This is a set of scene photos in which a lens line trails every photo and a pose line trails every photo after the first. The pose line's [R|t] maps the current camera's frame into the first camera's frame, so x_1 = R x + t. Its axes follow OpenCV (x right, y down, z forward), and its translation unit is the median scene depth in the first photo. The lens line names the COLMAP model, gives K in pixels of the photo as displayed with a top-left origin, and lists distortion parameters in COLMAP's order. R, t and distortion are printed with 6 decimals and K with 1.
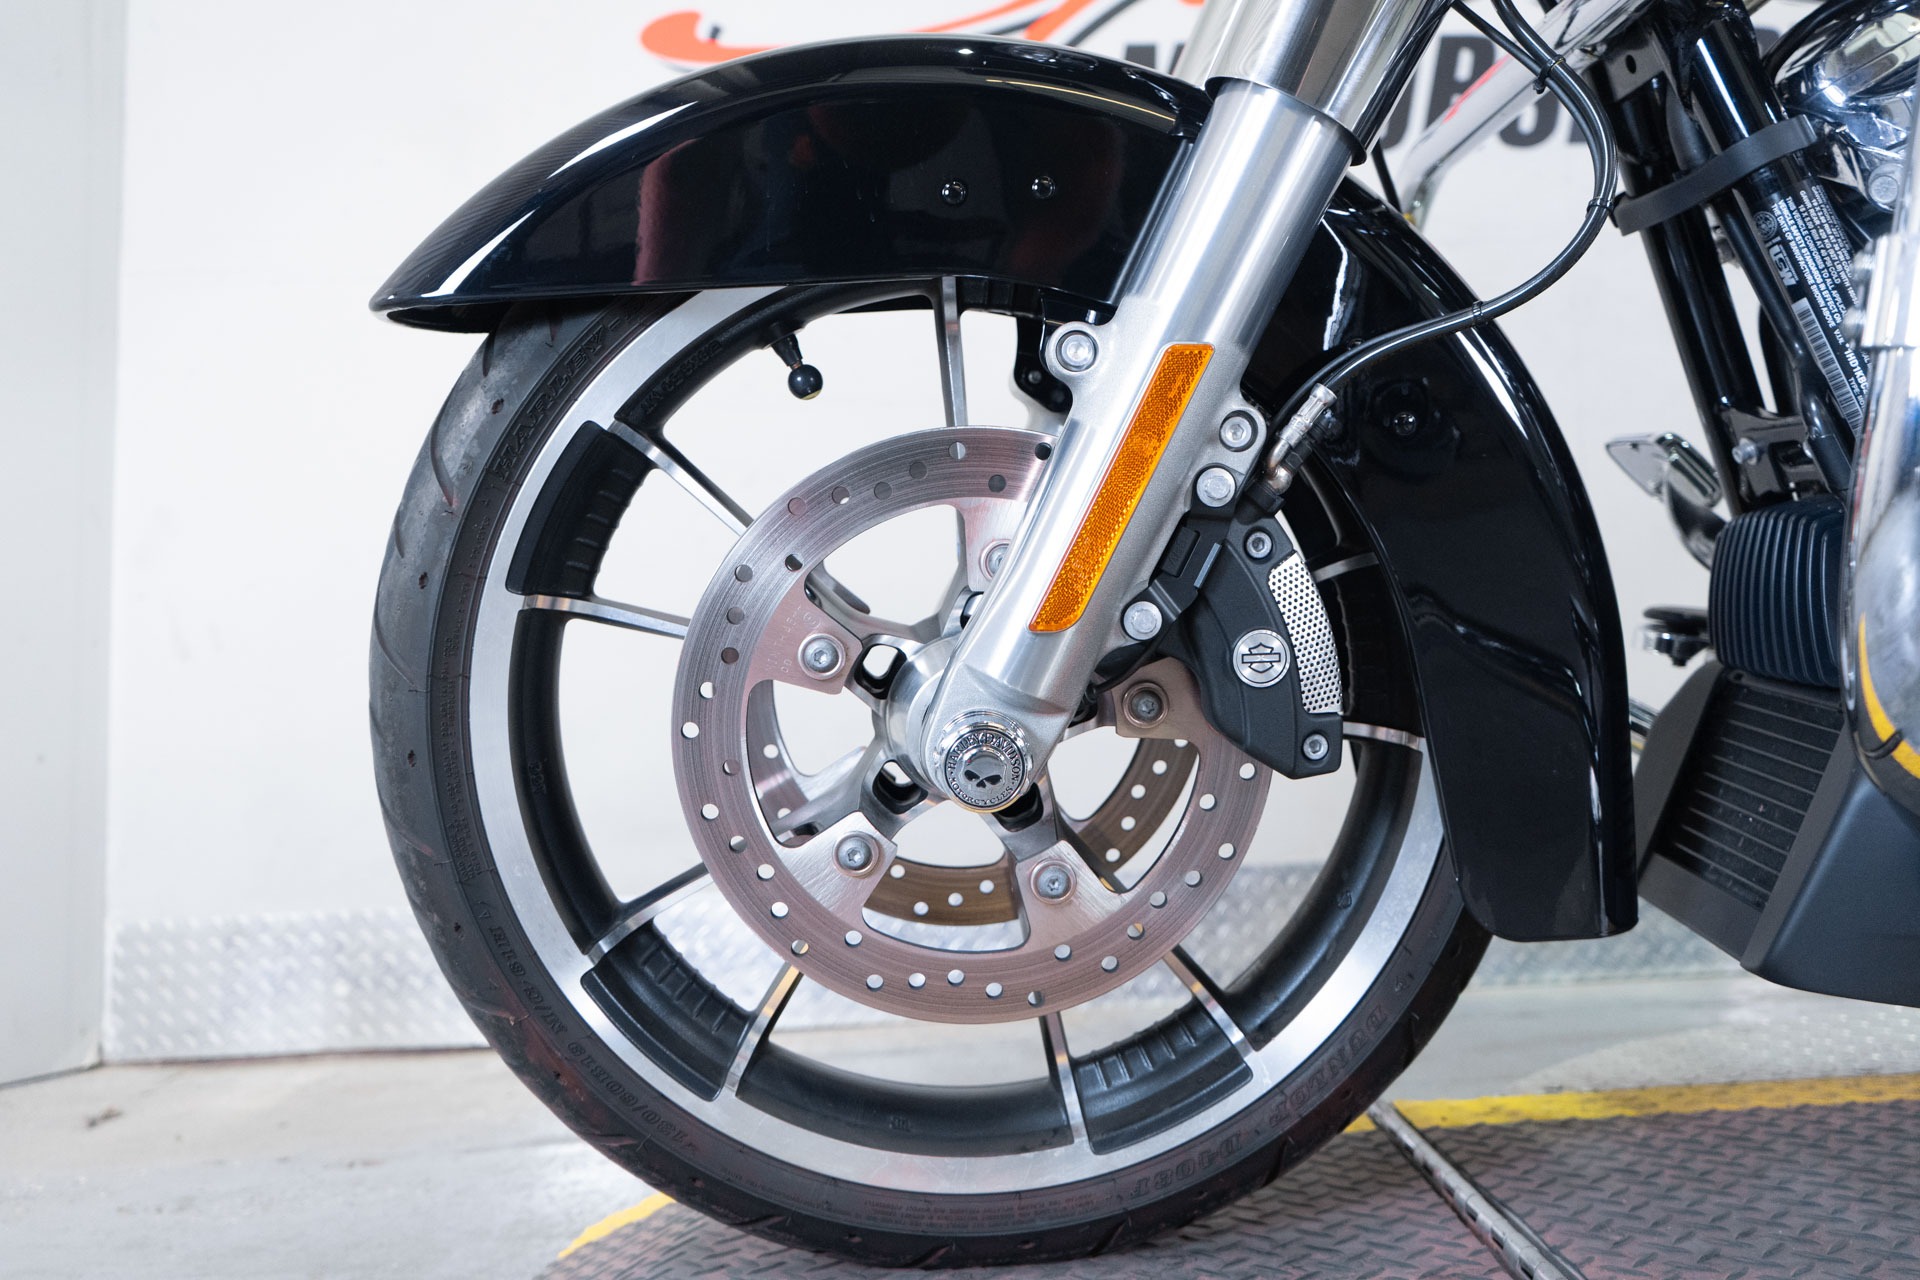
lens RADIAL K [[1591.3, 0, 960.4], [0, 1591.3, 635.3], [0, 0, 1]] dist [0.004920, 0.037045]
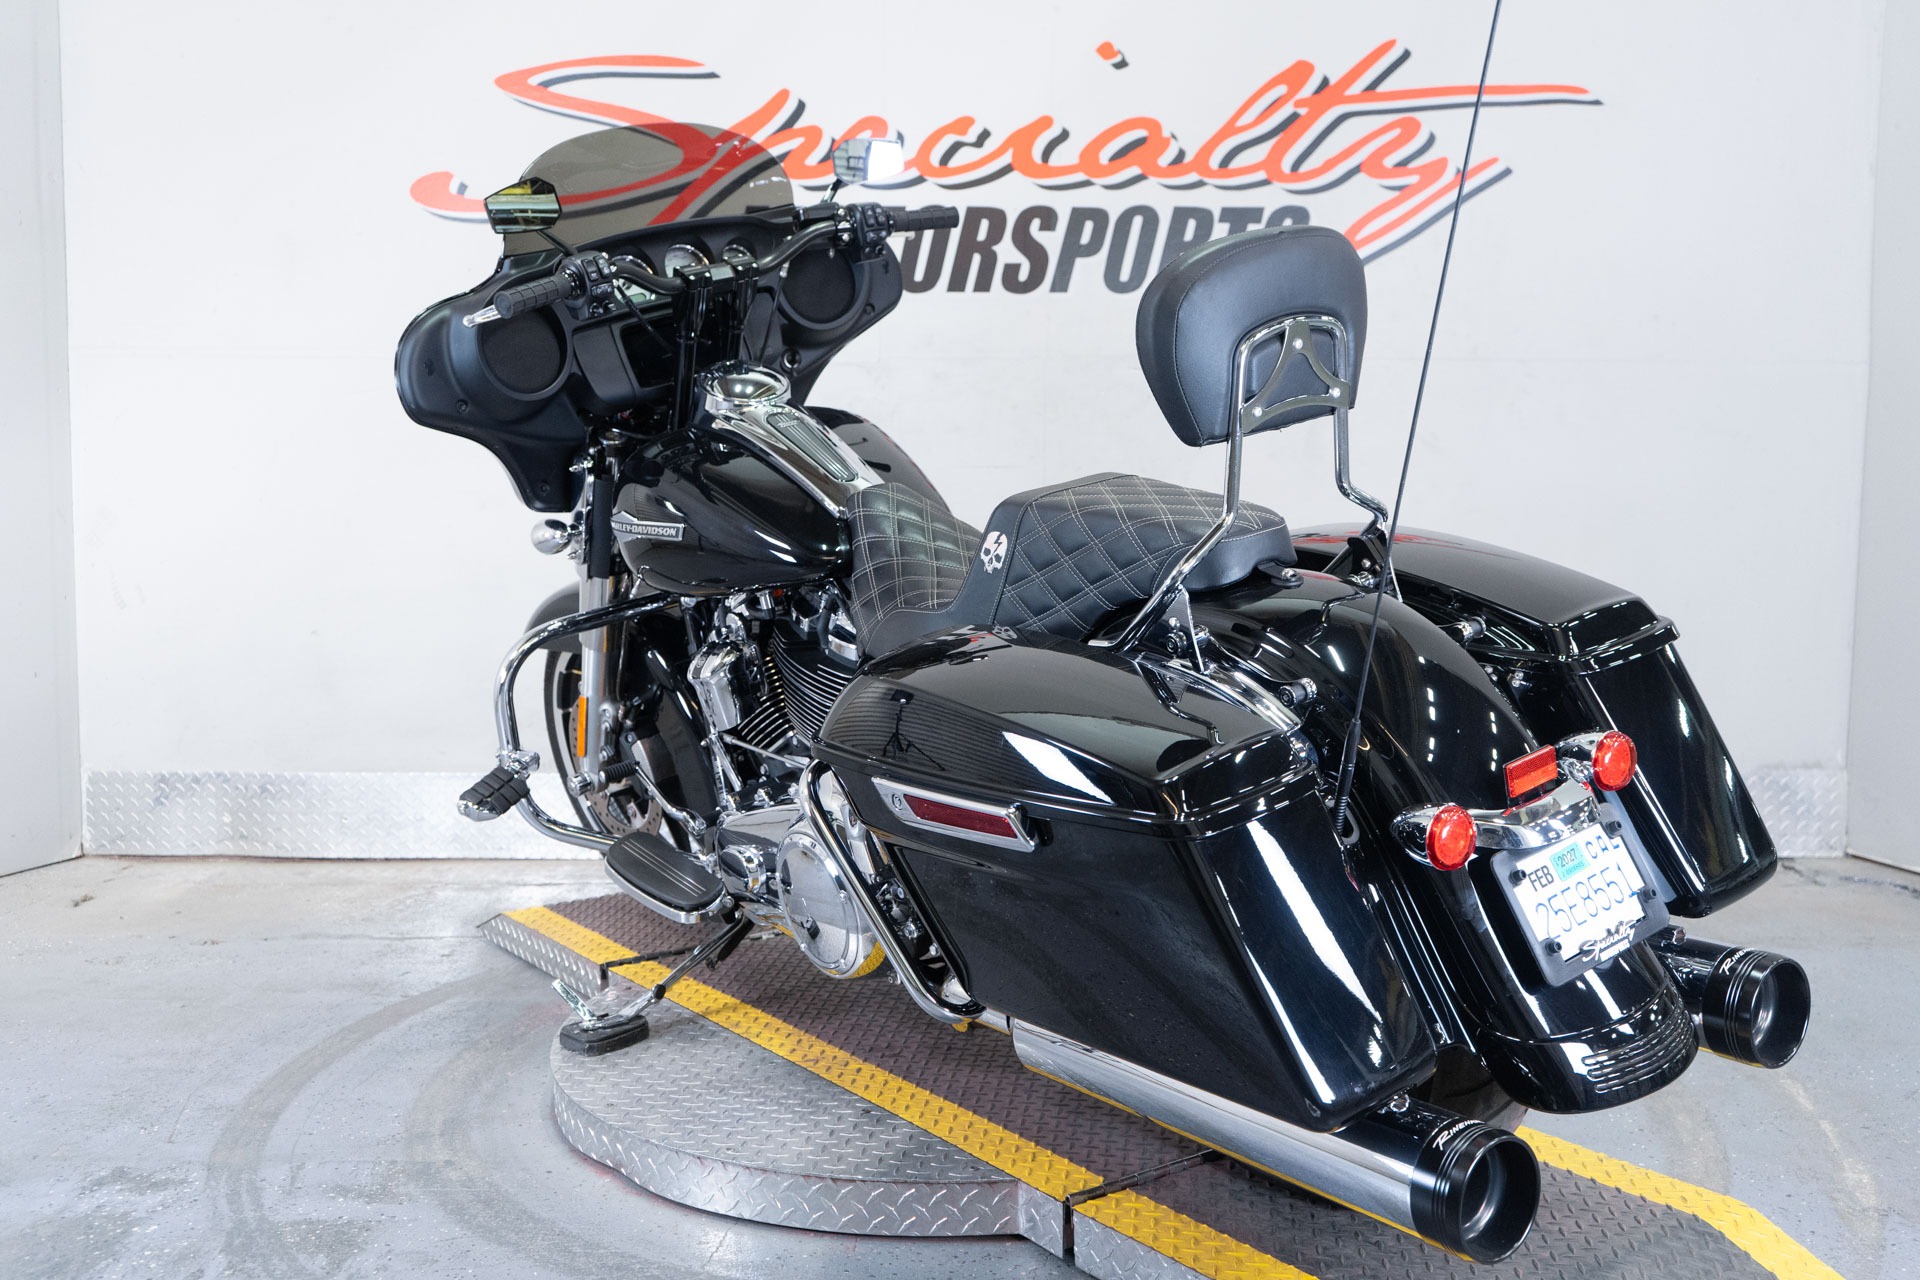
lens RADIAL K [[1773.1, 0, 955.1], [0, 1773.1, 637.6], [0, 0, 1]] dist [0.017449, 0.000000]
pose [[0.998210, 0.047699, -0.036077, 0.395075], [-0.040205, 0.981794, 0.185645, -0.315702], [0.044276, -0.183862, 0.981954, -0.682543]]
